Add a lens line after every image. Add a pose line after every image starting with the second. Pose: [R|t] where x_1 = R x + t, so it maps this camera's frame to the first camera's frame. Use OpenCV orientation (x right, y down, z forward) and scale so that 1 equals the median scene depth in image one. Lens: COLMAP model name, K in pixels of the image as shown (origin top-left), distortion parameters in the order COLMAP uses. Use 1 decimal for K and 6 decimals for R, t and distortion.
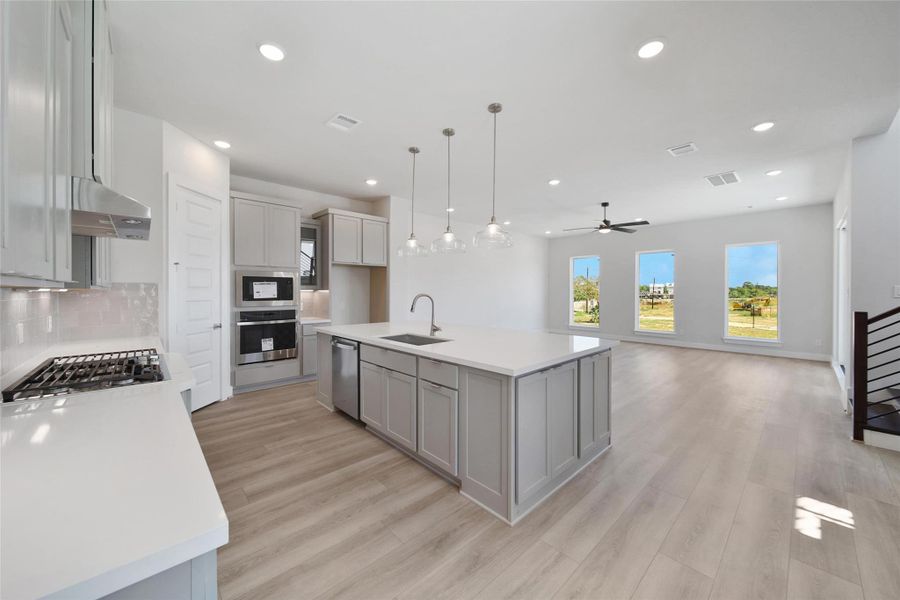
lens RADIAL K [[326.7, 0, 448.1], [0, 326.7, 294.1], [0, 0, 1]] dist [-0.004644, -0.000209]
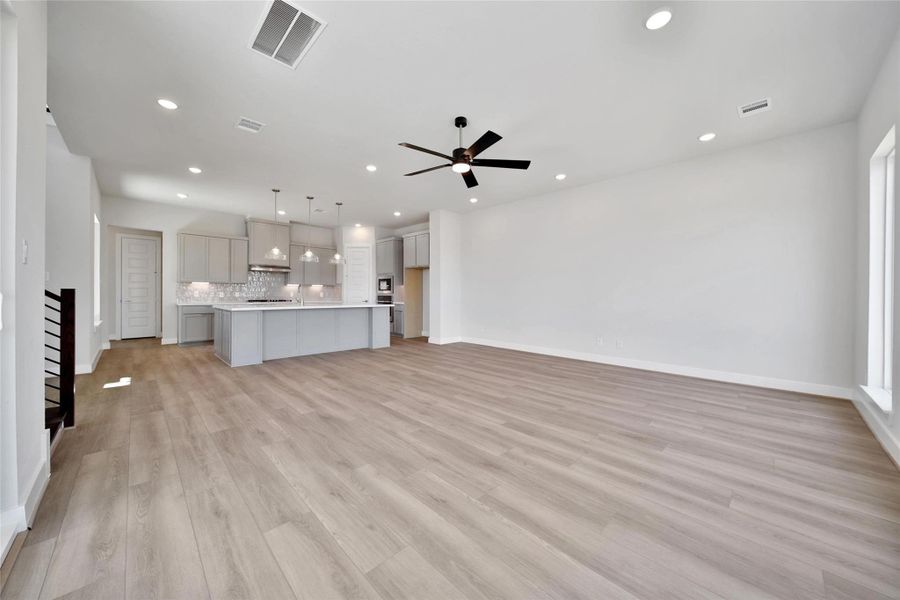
lens RADIAL K [[326.7, 0, 452.2], [0, 326.7, 295.7], [0, 0, 1]] dist [-0.004644, -0.000209]
pose [[0.042957, 0.007201, -0.999051, 1.566466], [-0.012750, 0.999897, 0.006659, 0.035580], [0.998996, 0.012451, 0.043045, 1.419090]]
